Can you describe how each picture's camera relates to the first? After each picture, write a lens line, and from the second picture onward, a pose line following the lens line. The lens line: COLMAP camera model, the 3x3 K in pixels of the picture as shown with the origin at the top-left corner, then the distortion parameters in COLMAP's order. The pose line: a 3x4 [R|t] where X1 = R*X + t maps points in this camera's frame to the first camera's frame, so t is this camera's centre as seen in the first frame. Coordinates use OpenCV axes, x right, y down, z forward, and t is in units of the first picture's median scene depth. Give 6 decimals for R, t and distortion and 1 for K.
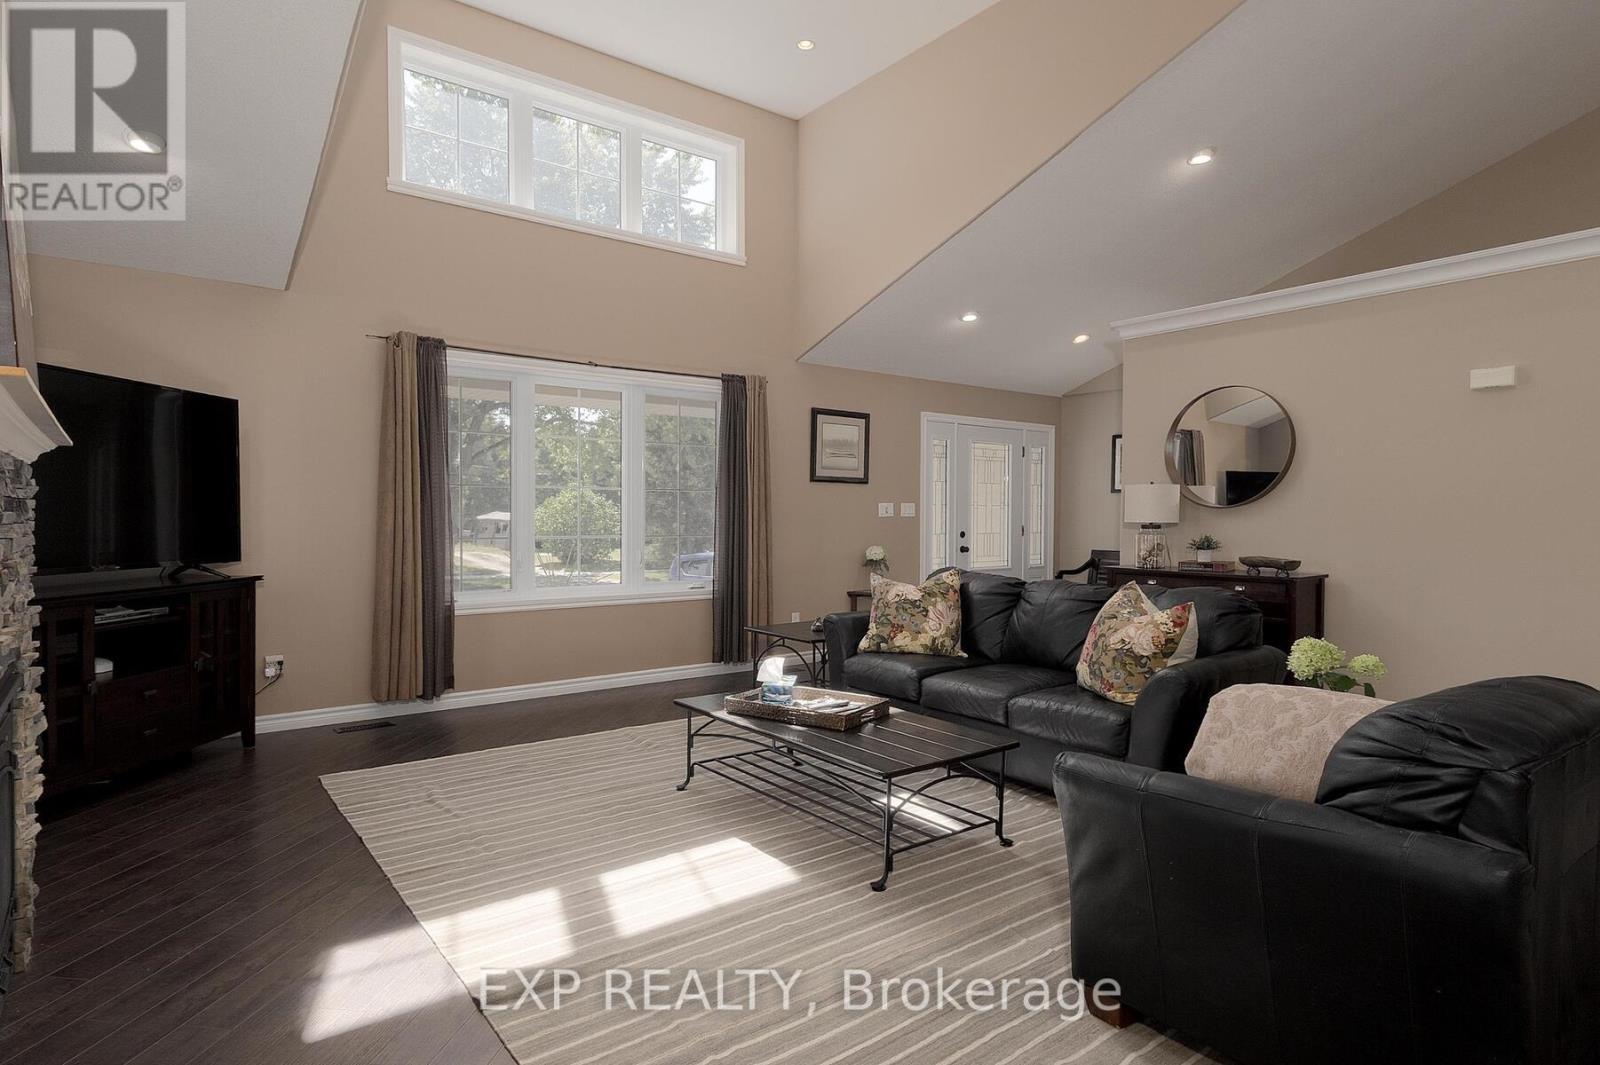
lens RADIAL K [[801.1, 0, 818.1], [0, 801.1, 533.2], [0, 0, 1]] dist [0.006477, -0.000247]
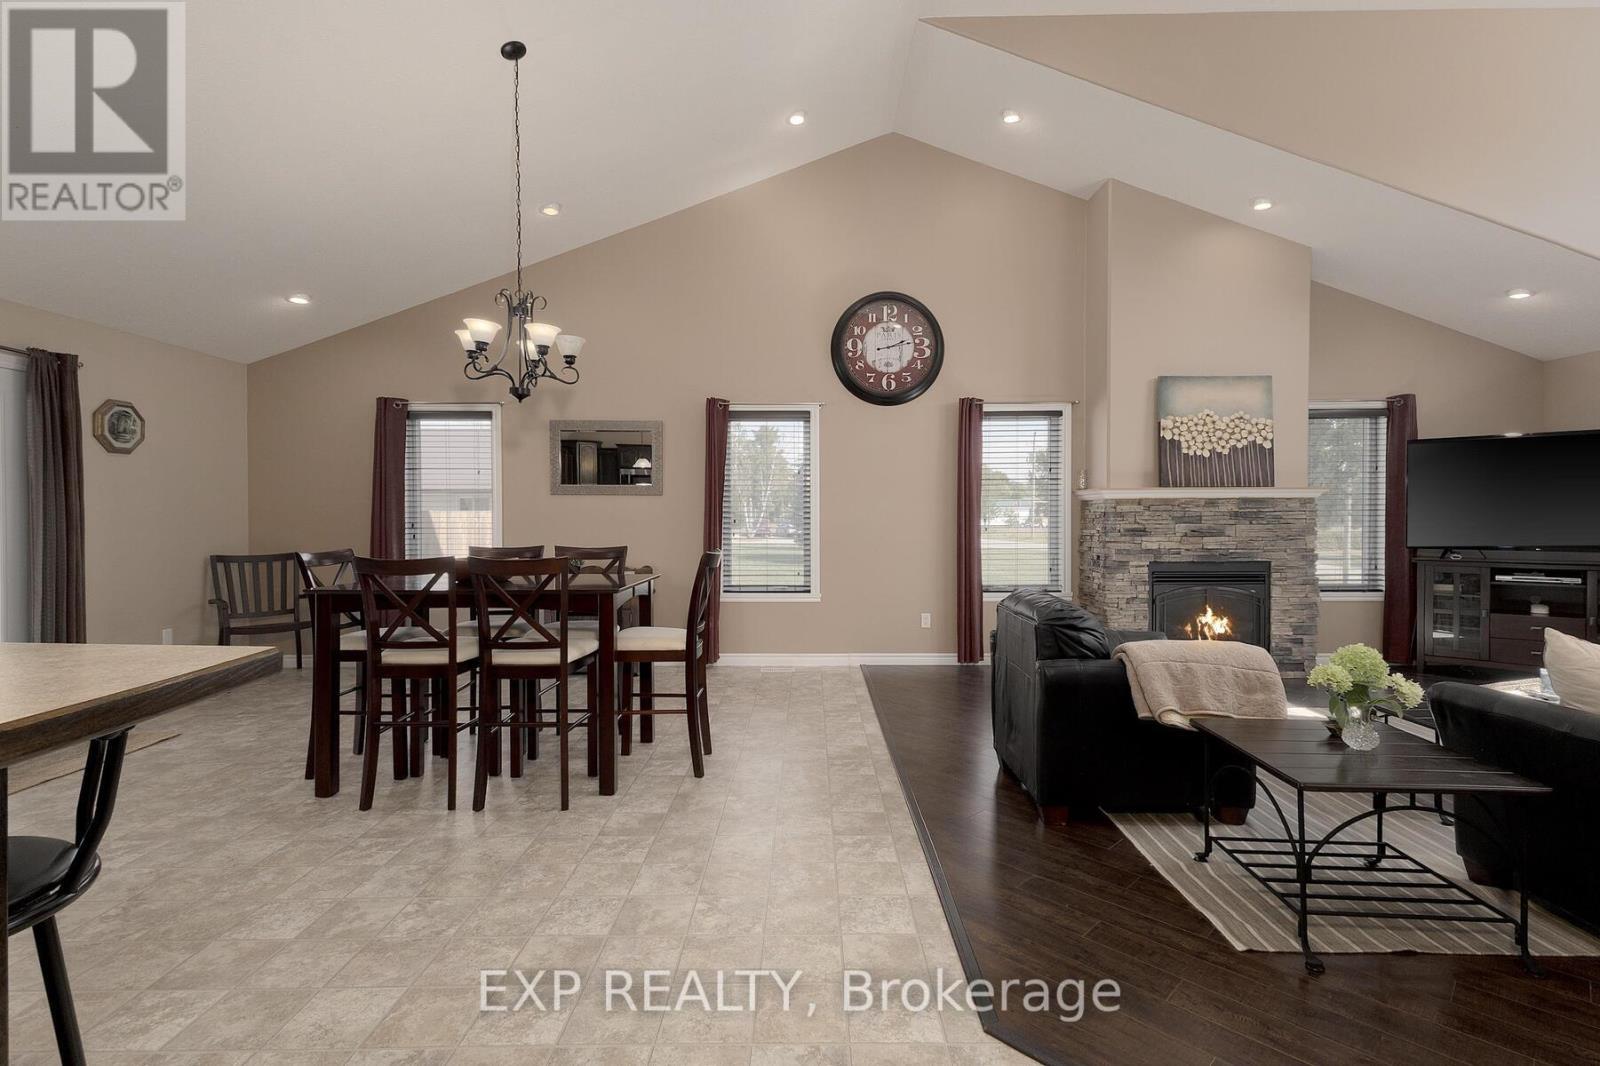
lens RADIAL K [[758.9, 0, 802.0], [0, 758.9, 526.7], [0, 0, 1]] dist [0.033253, -0.006307]
pose [[-0.587934, 0.007515, -0.808874, 0.831479], [-0.016612, 0.999634, 0.021361, -0.007883], [0.808738, 0.025996, -0.587594, 0.464411]]
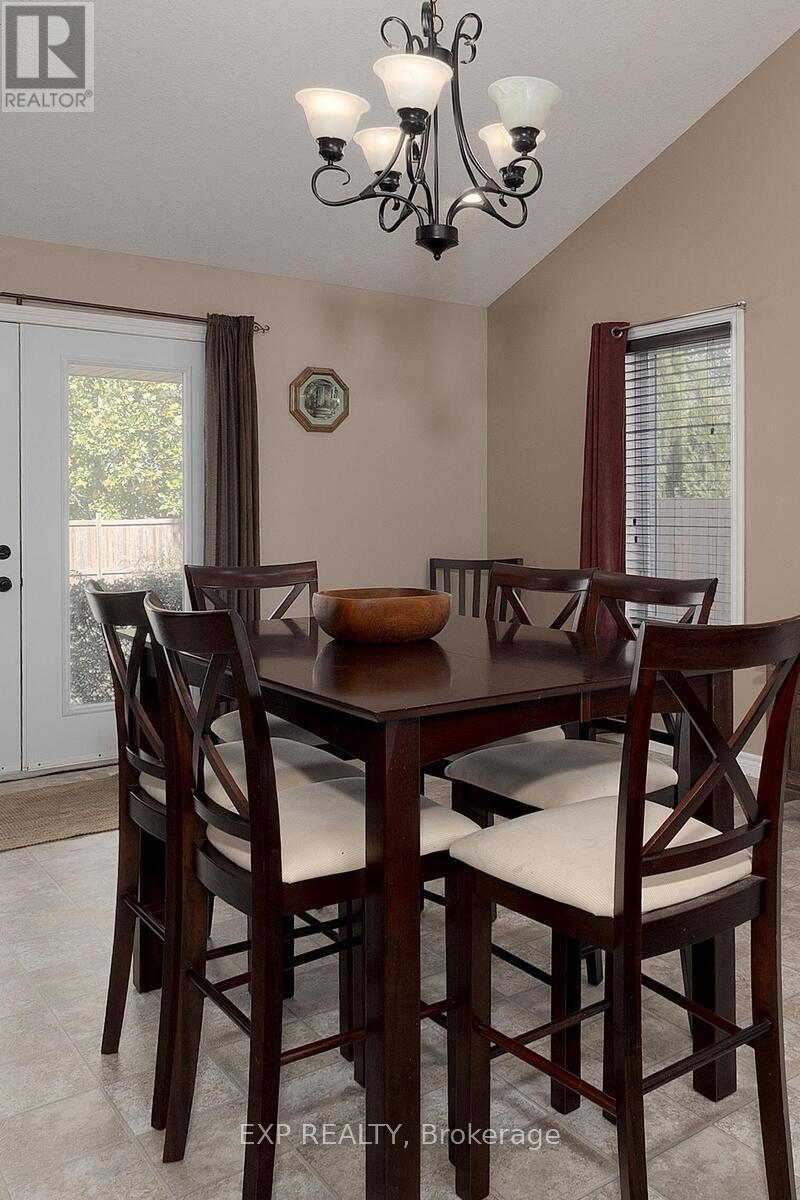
lens RADIAL K [[1022.3, 0, 545.8], [0, 1022.3, 518.7], [0, 0, 1]] dist [-0.010620, 0.033176]
pose [[-0.998988, -0.001142, -0.044963, 0.376750], [-0.002295, 0.999669, 0.025609, -0.002933], [0.044919, 0.025687, -0.998660, 0.277235]]
